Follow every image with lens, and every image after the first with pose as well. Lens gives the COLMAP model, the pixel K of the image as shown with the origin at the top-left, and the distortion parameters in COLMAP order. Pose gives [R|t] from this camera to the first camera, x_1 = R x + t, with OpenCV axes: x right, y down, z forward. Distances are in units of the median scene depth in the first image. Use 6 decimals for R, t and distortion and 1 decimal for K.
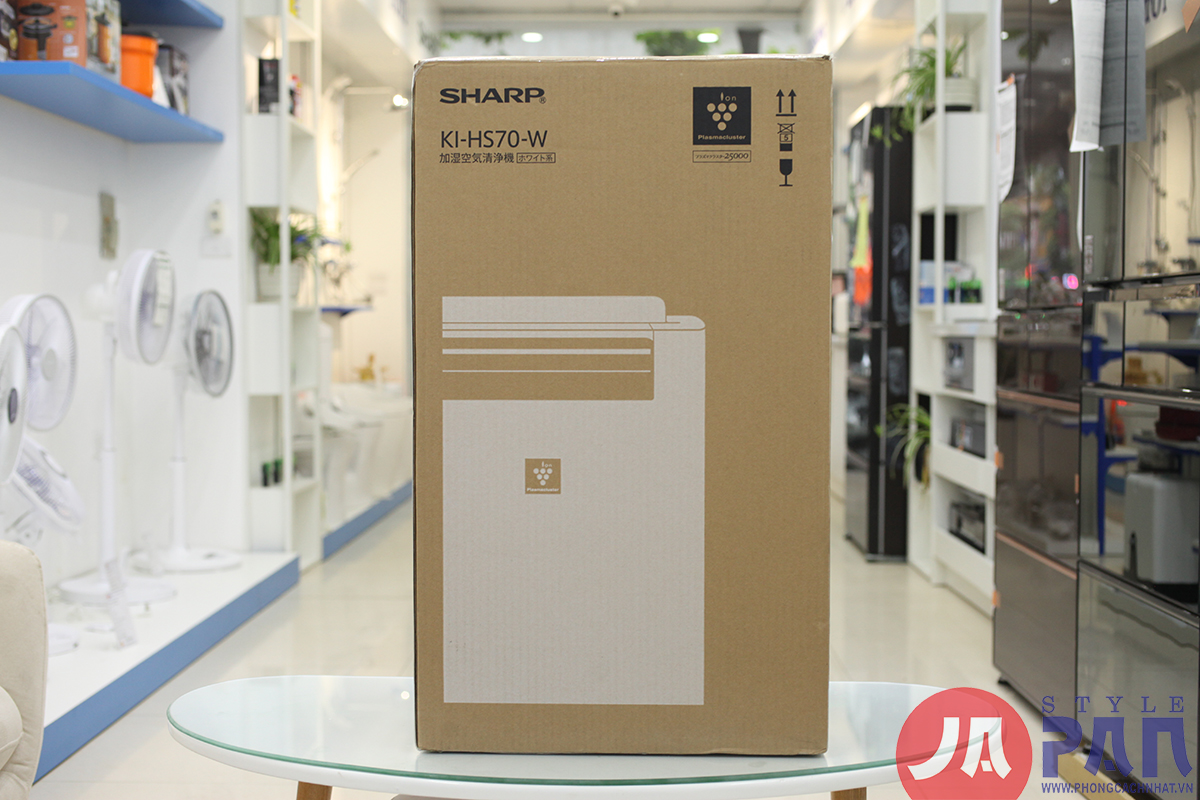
lens RADIAL K [[1744.5, 0, 596.3], [0, 1744.5, 399.9], [0, 0, 1]] dist [0.026383, 0.000000]
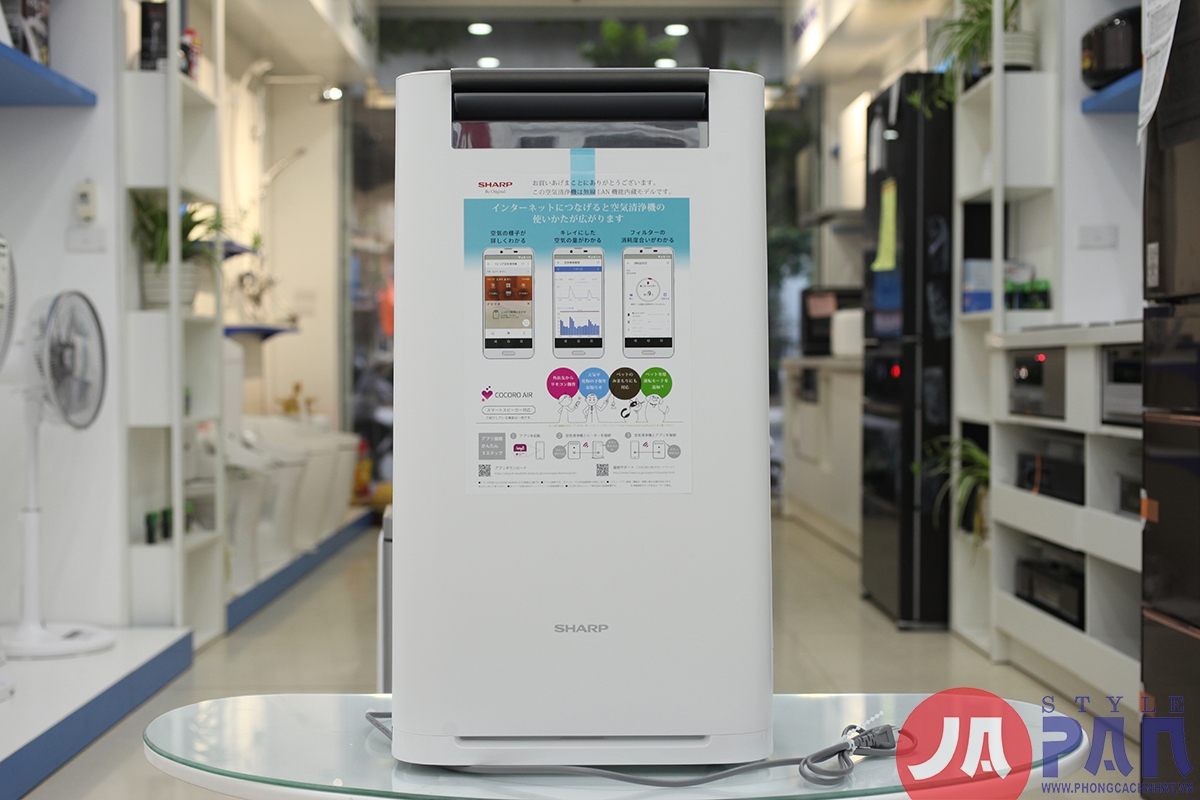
lens RADIAL K [[1744.5, 0, 601.8], [0, 1744.5, 395.7], [0, 0, 1]] dist [0.026383, 0.000000]
pose [[0.999324, -0.002818, 0.036644, -0.014308], [0.003709, 0.999698, -0.024281, 0.002972], [-0.036565, 0.024401, 0.999033, 0.201699]]
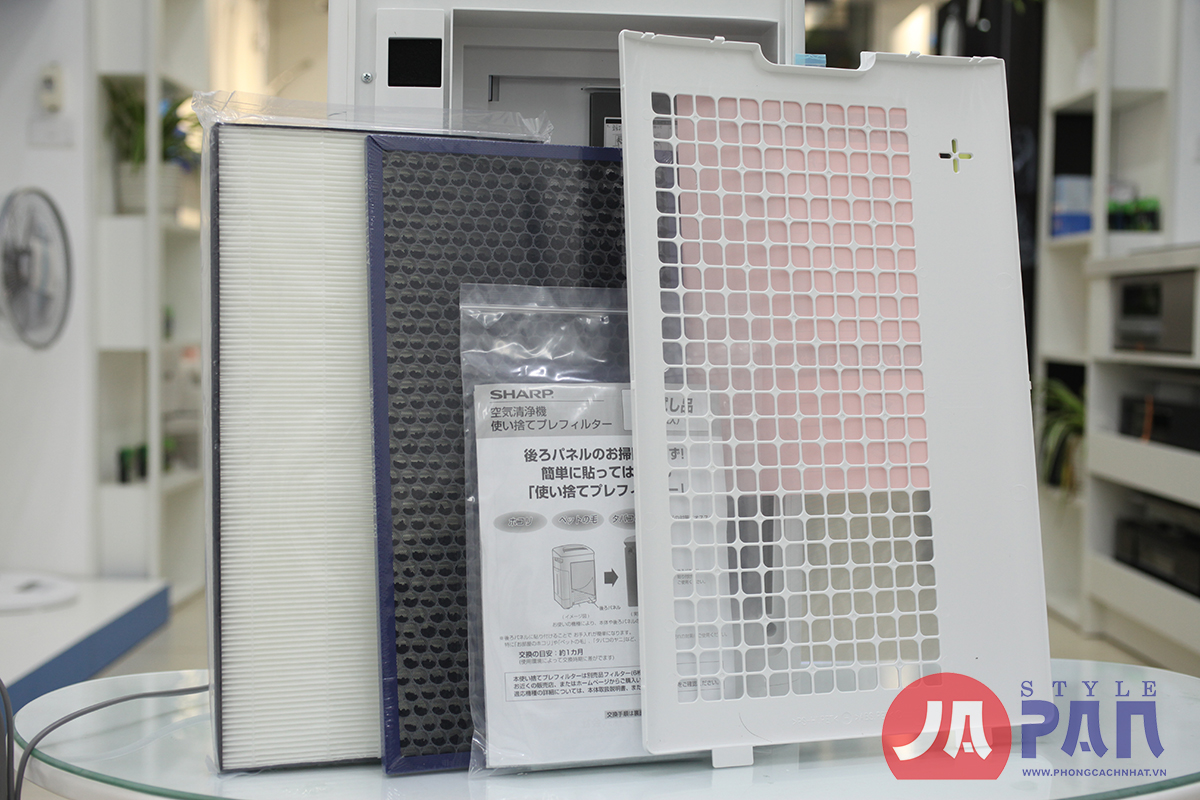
lens RADIAL K [[1744.5, 0, 603.2], [0, 1744.5, 398.5], [0, 0, 1]] dist [0.026383, 0.000000]
pose [[0.999417, 0.012699, 0.031704, -0.021740], [-0.012823, 0.999911, 0.003712, 0.011026], [-0.031654, -0.004116, 0.999490, 0.301841]]
